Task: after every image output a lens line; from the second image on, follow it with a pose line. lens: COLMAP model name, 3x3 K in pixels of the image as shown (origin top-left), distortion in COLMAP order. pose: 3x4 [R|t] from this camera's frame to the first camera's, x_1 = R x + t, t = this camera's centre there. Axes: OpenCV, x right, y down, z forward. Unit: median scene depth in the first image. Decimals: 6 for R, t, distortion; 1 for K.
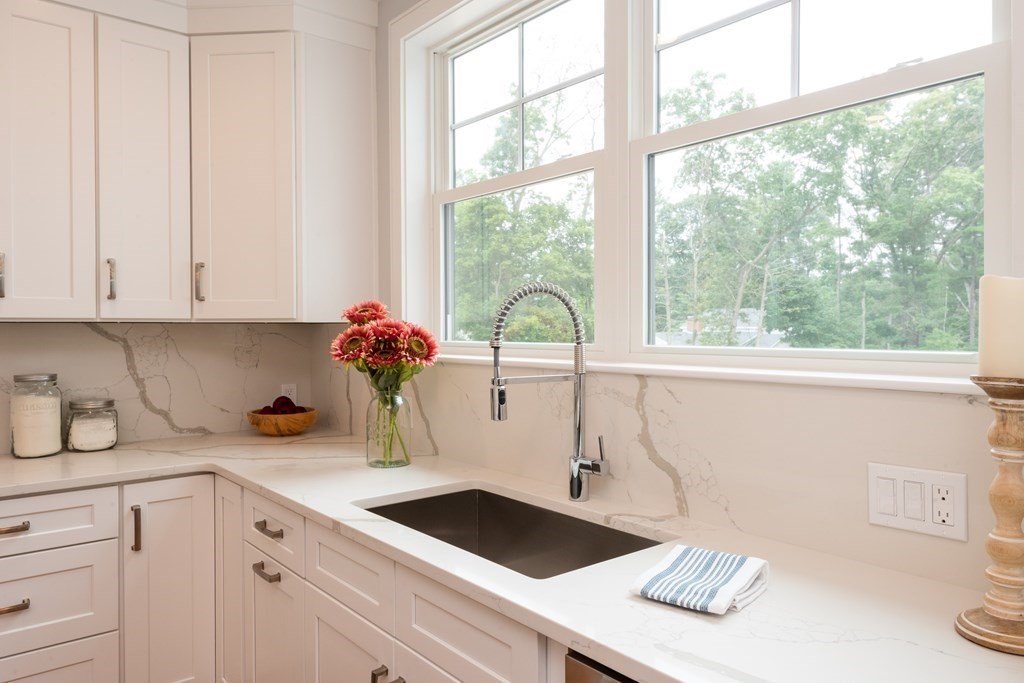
lens RADIAL K [[716.4, 0, 512.0], [0, 716.4, 341.5], [0, 0, 1]] dist [-0.003134, -0.000604]
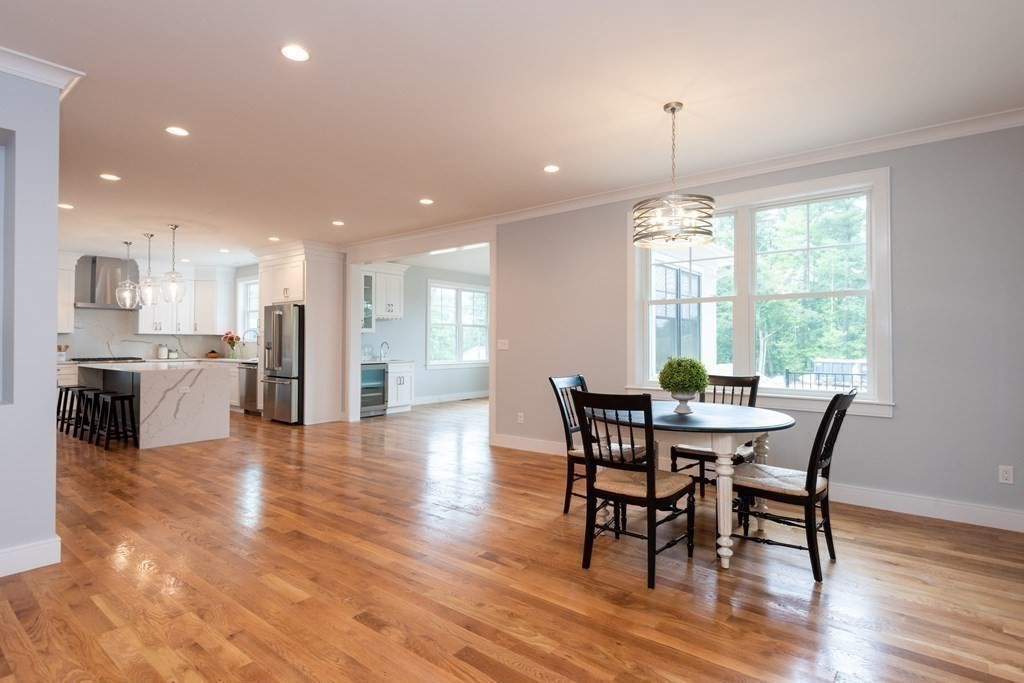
lens RADIAL K [[524.1, 0, 522.0], [0, 524.1, 339.6], [0, 0, 1]] dist [-0.002449, -0.001030]
pose [[0.976622, 0.005086, 0.214906, 1.140568], [0.000830, 0.999623, -0.027427, 0.122729], [-0.214964, 0.026964, 0.976250, -3.456641]]
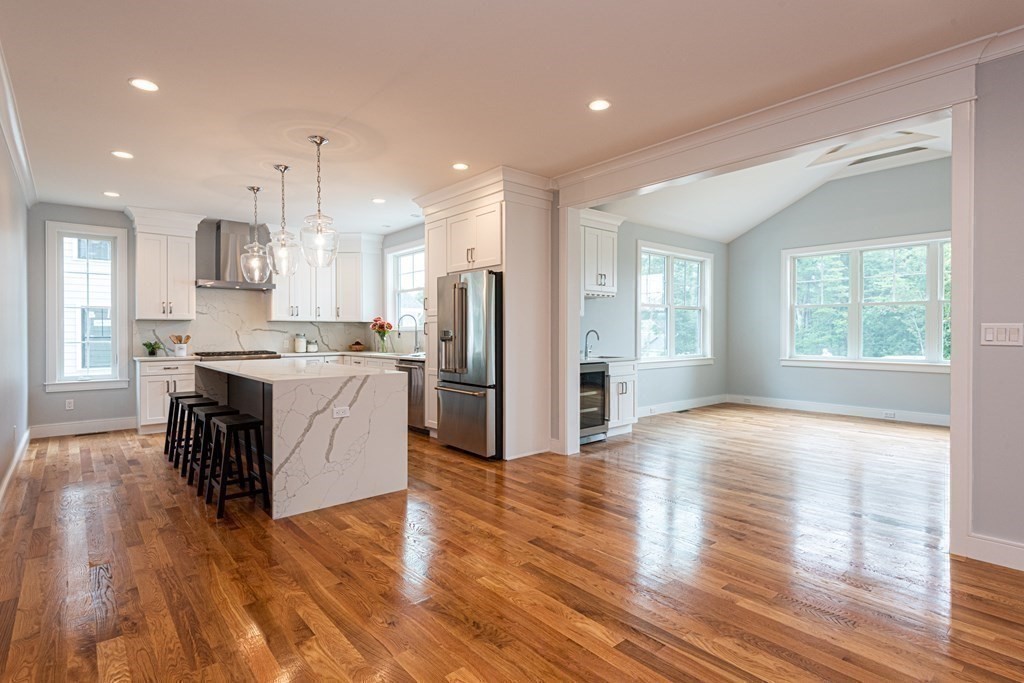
lens RADIAL K [[512.8, 0, 512.0], [0, 512.8, 341.5], [0, 0, 1]] dist [0.024176, -0.000253]
pose [[0.999886, 0.001122, 0.015085, 0.549458], [-0.001071, 0.999994, -0.003351, 0.100360], [-0.015089, 0.003335, 0.999881, -2.082264]]
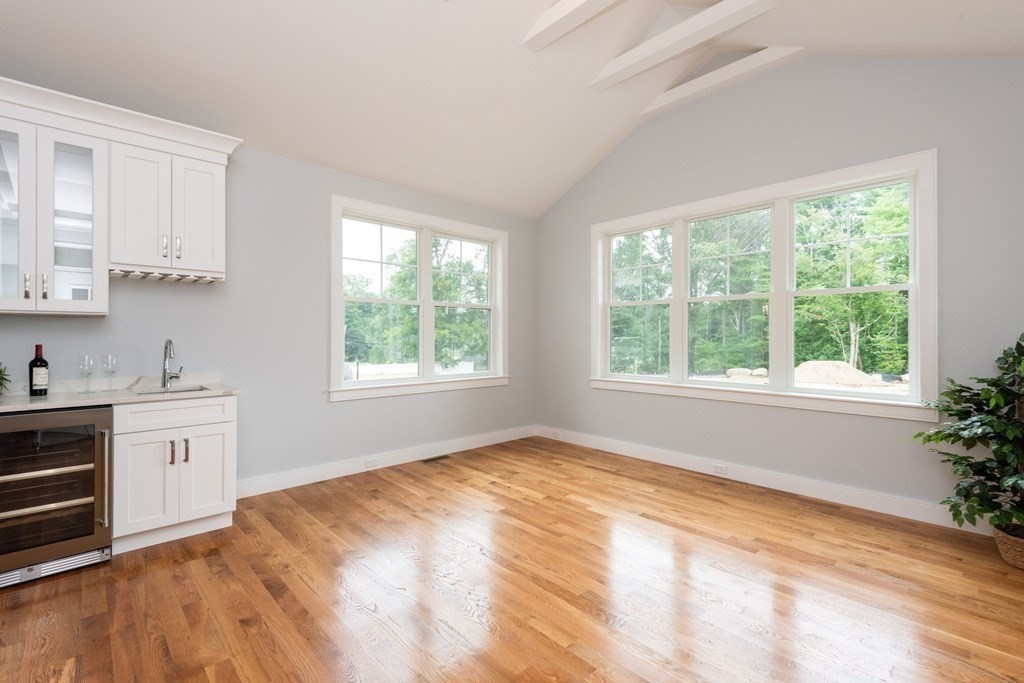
lens RADIAL K [[466.4, 0, 512.0], [0, 466.4, 341.5], [0, 0, 1]] dist [0.012442, -0.000475]
pose [[0.998469, 0.000571, 0.055308, 1.842292], [0.000167, 0.999911, -0.013347, 0.059375], [-0.055311, 0.013336, 0.998380, -0.884037]]
